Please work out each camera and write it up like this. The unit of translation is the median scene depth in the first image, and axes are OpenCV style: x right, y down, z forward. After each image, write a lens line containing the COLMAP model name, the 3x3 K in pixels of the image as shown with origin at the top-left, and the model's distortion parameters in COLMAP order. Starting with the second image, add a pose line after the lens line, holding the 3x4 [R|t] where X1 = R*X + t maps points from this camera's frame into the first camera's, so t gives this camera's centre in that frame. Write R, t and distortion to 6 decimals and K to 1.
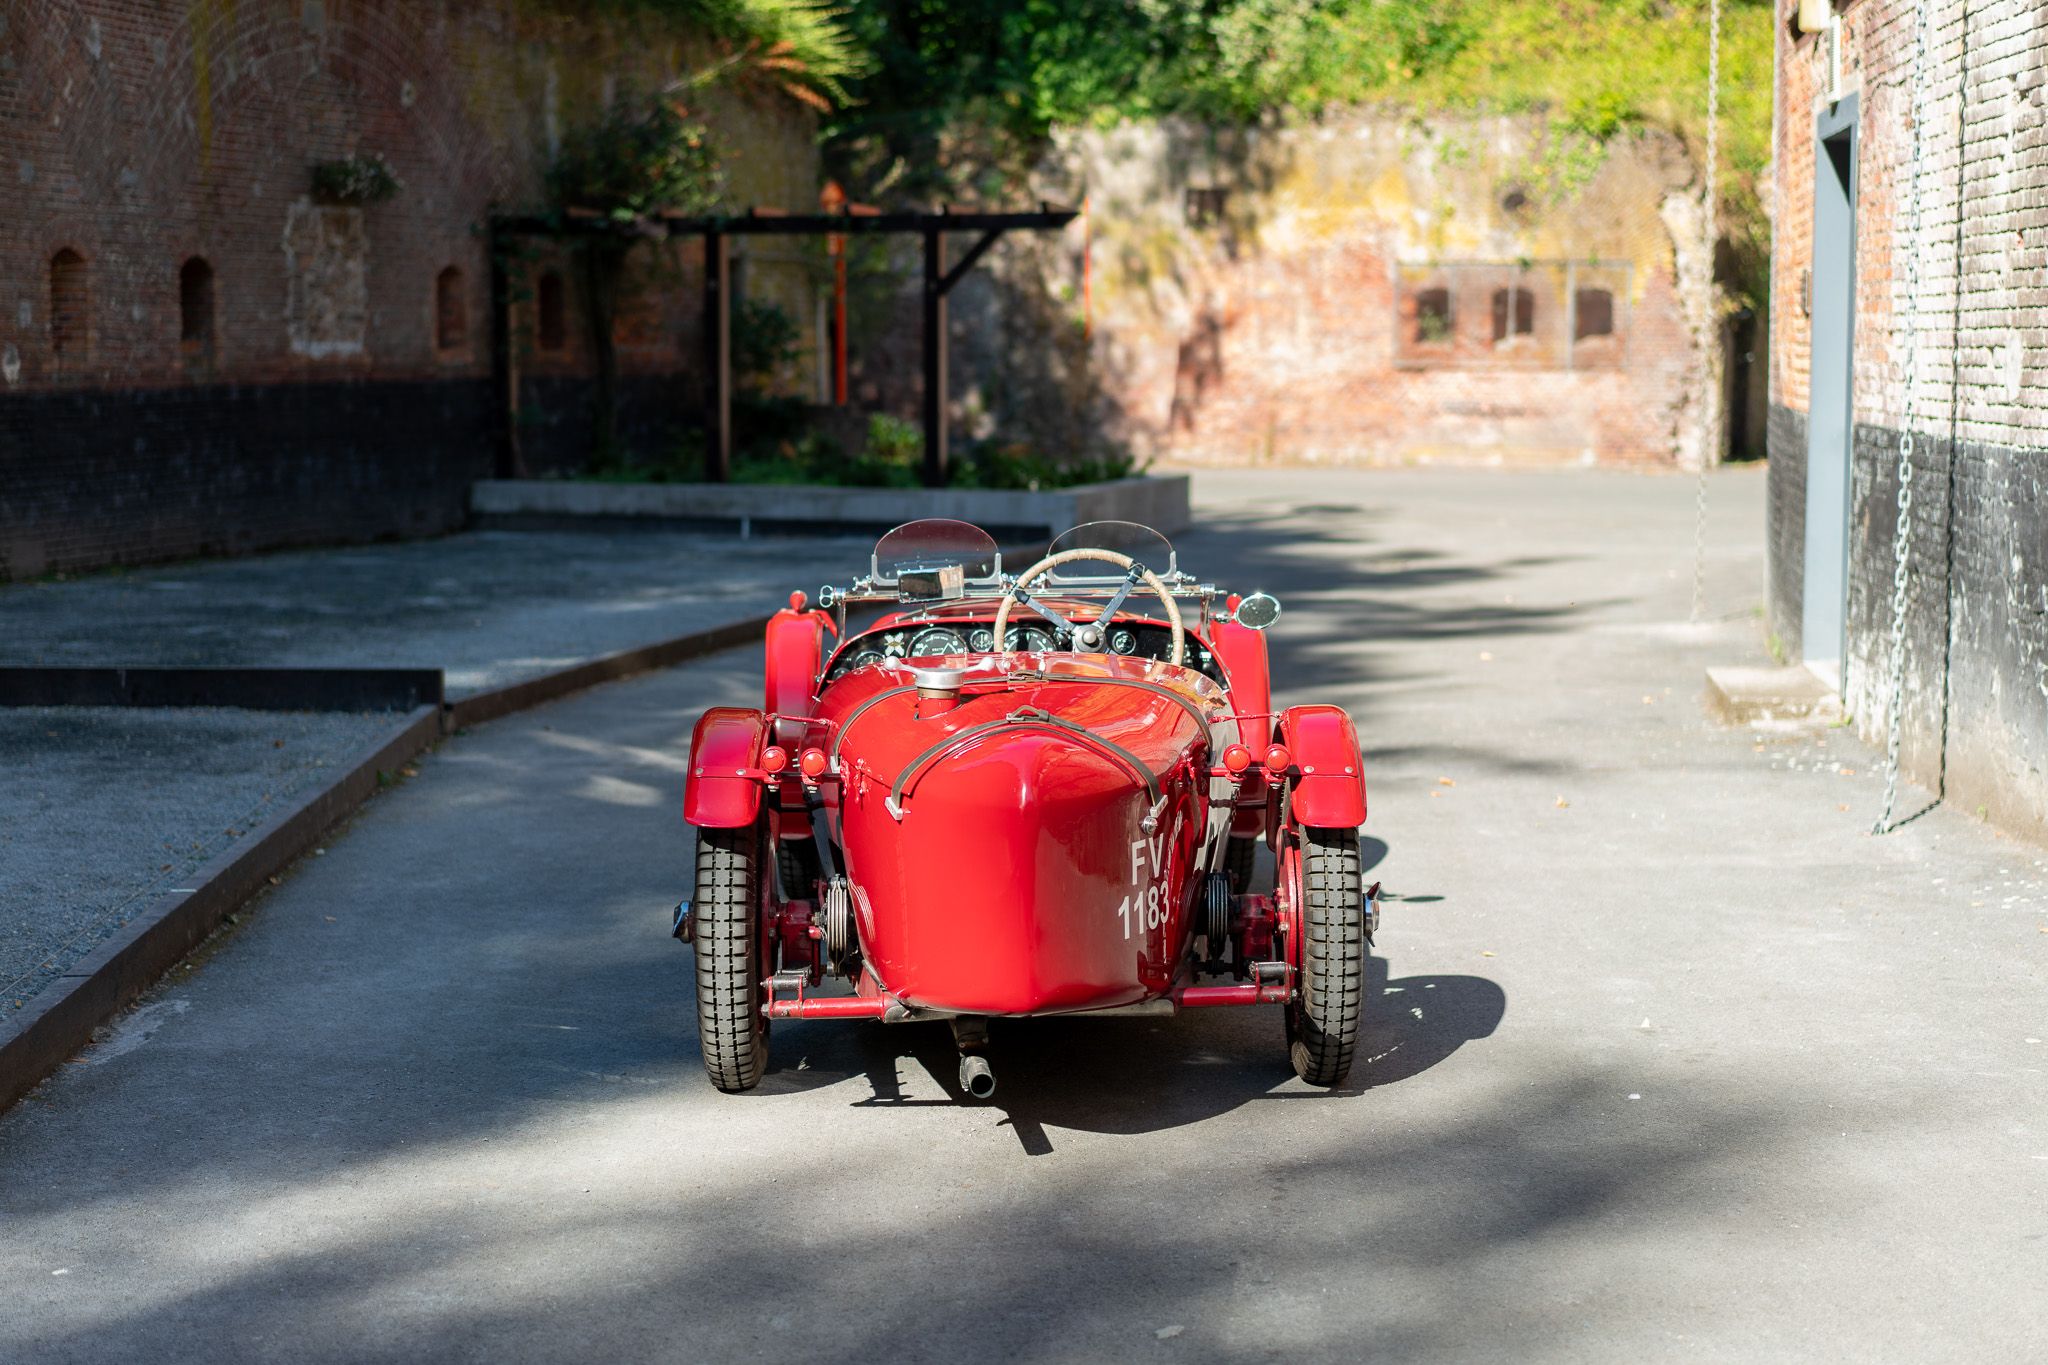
lens RADIAL K [[3148.0, 0, 1026.9], [0, 3148.0, 696.0], [0, 0, 1]] dist [0.007691, -0.200609]
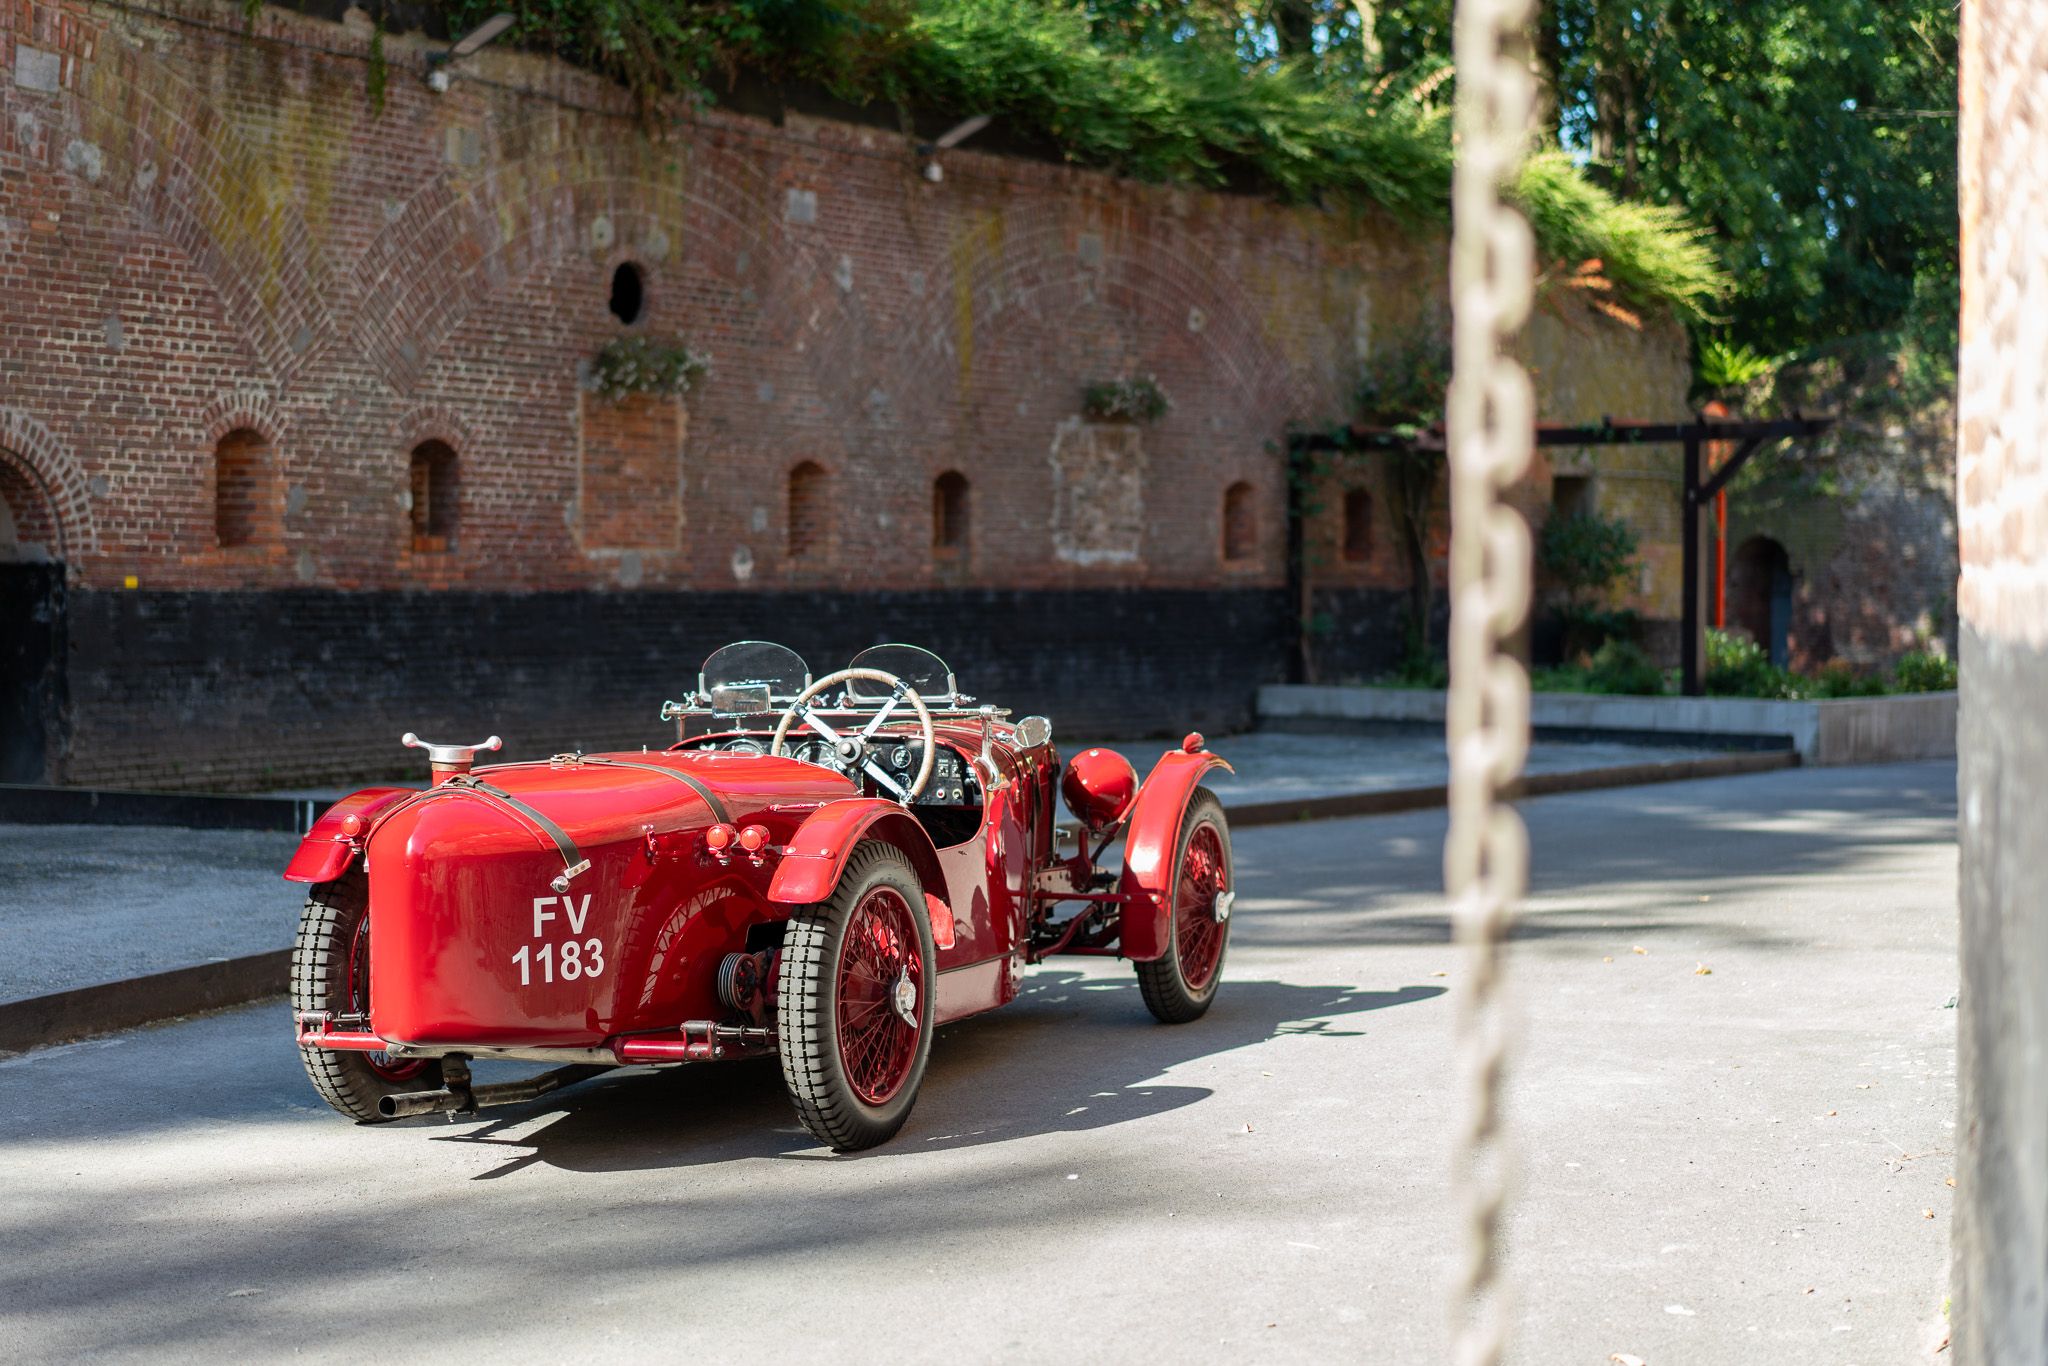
lens RADIAL K [[3121.0, 0, 994.8], [0, 3121.0, 671.5], [0, 0, 1]] dist [-0.008064, -0.184355]
pose [[0.934008, 0.011381, -0.357072, 0.127924], [-0.040784, 0.996355, -0.074923, 0.009456], [0.354917, 0.084542, 0.931067, 0.005385]]
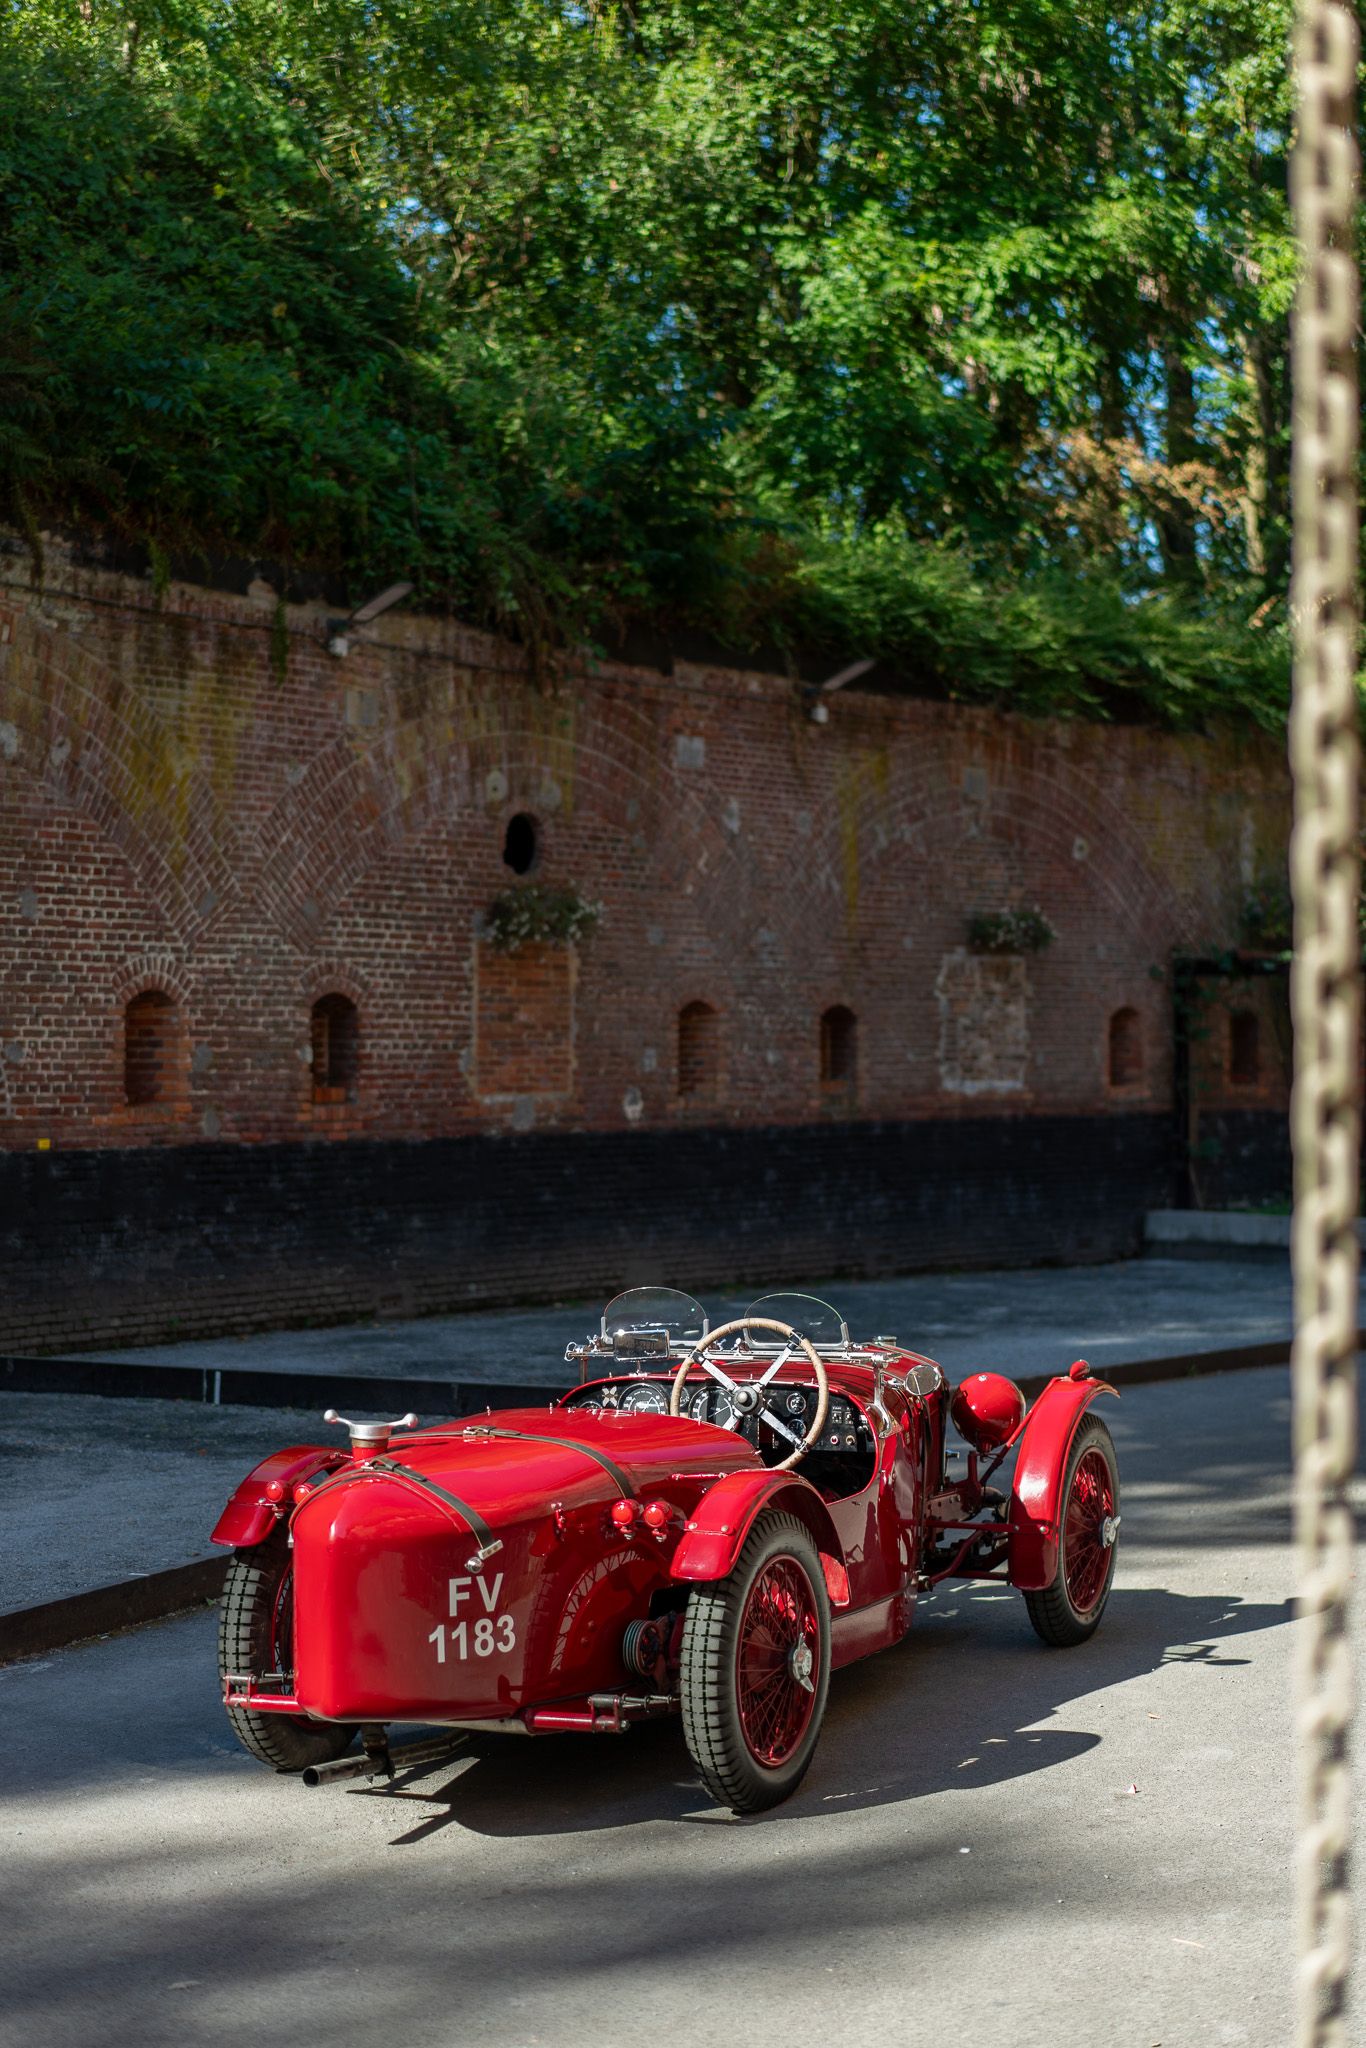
lens RADIAL K [[3121.0, 0, 683.0], [0, 3121.0, 1024.0], [0, 0, 1]] dist [-0.008064, -0.184355]
pose [[0.909682, -0.007427, -0.415240, 0.131681], [-0.043454, 0.992650, -0.112951, -0.006881], [0.413027, 0.120794, 0.902673, -0.007891]]
